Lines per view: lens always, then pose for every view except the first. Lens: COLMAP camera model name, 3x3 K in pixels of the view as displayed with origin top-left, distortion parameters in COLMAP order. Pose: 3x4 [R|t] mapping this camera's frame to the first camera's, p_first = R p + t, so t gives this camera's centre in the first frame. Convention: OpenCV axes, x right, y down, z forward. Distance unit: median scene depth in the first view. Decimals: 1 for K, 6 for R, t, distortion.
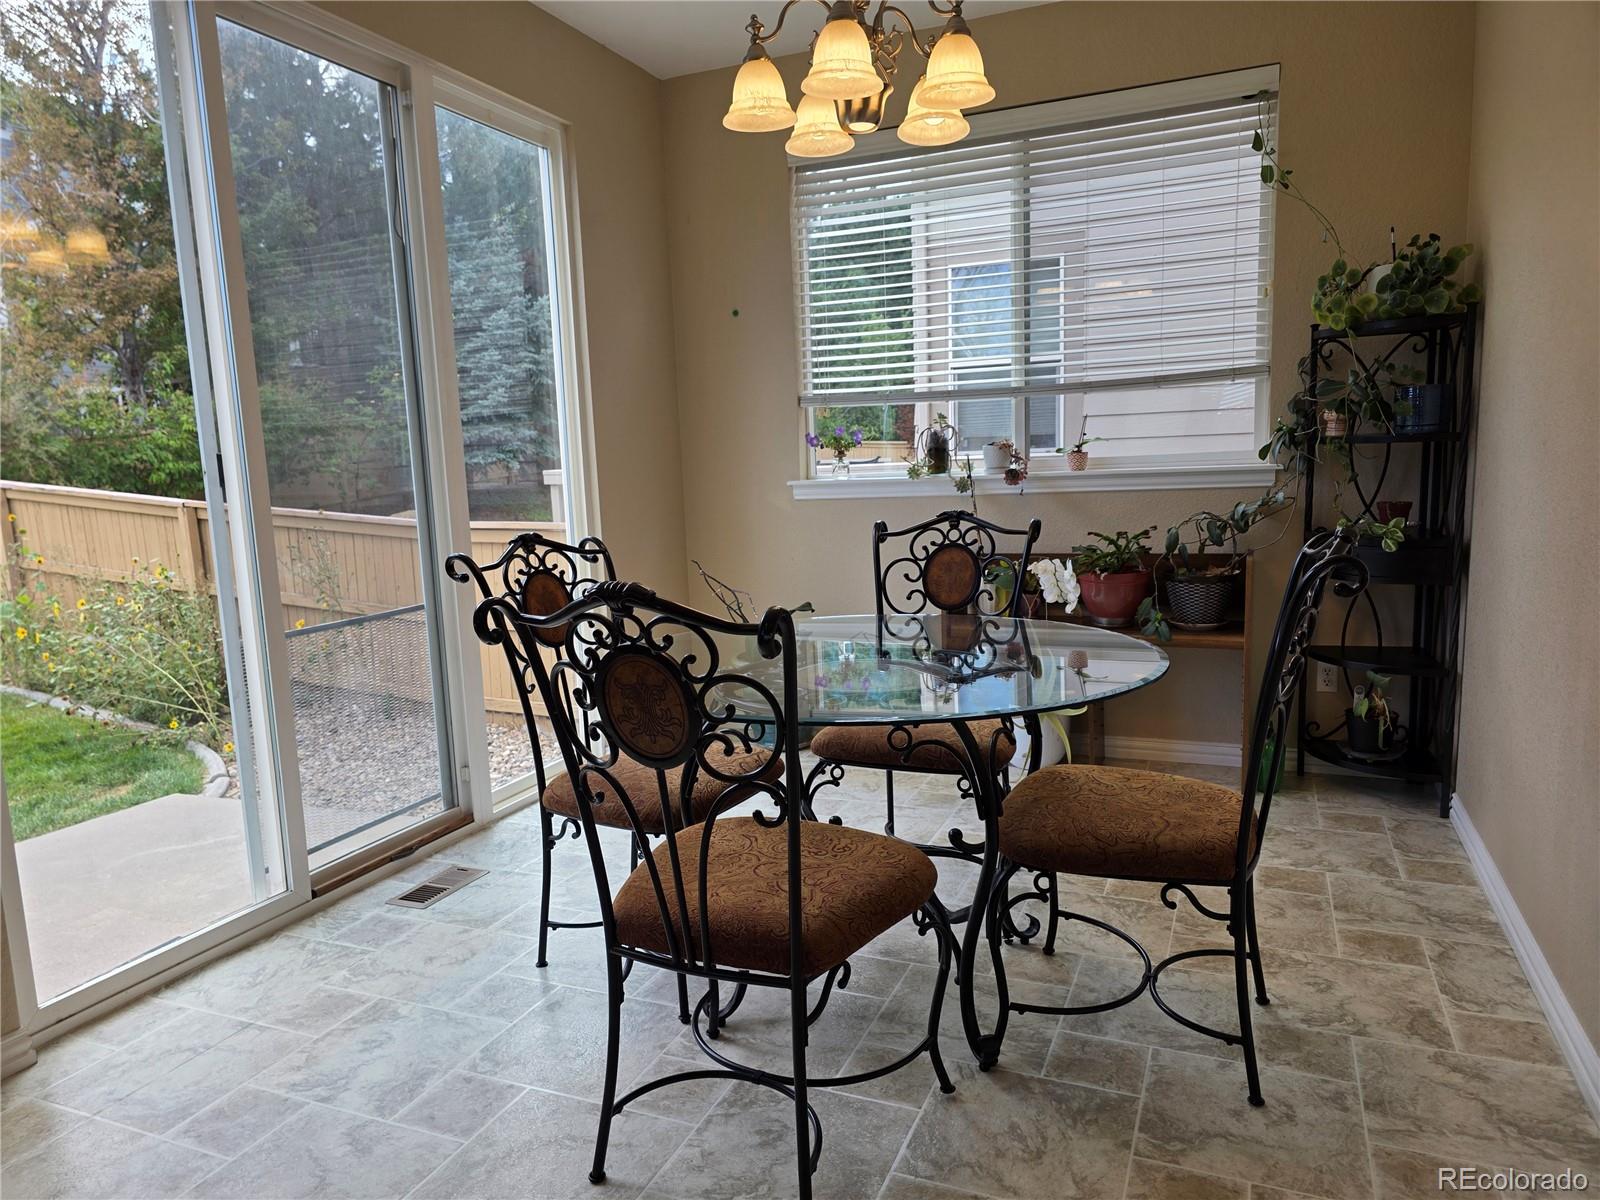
lens RADIAL K [[1076.8, 0, 889.6], [0, 1076.8, 635.8], [0, 0, 1]] dist [0.052079, -0.040620]
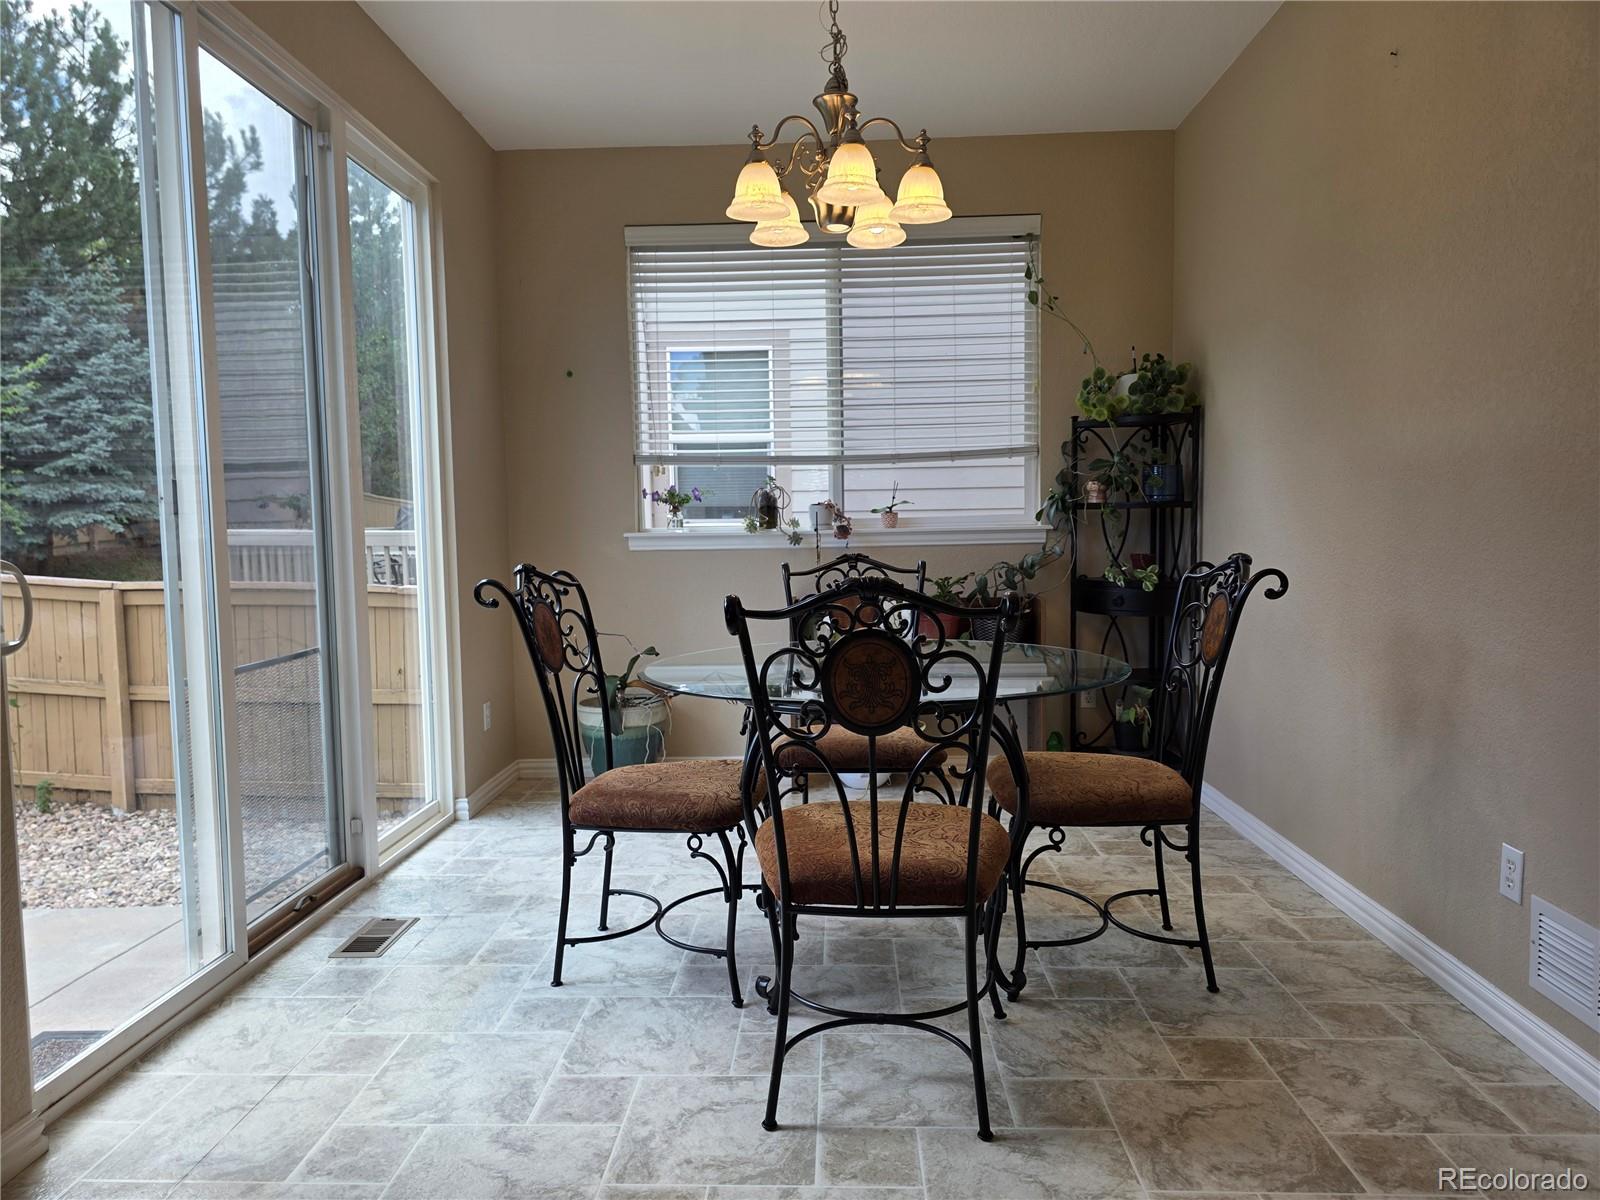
lens RADIAL K [[1076.8, 0, 831.4], [0, 1076.8, 630.4], [0, 0, 1]] dist [0.052079, -0.040620]
pose [[0.931376, -0.014592, 0.363766, -0.348413], [0.045379, 0.996057, -0.076234, 0.048386], [-0.361219, 0.087510, 0.928366, -0.051421]]
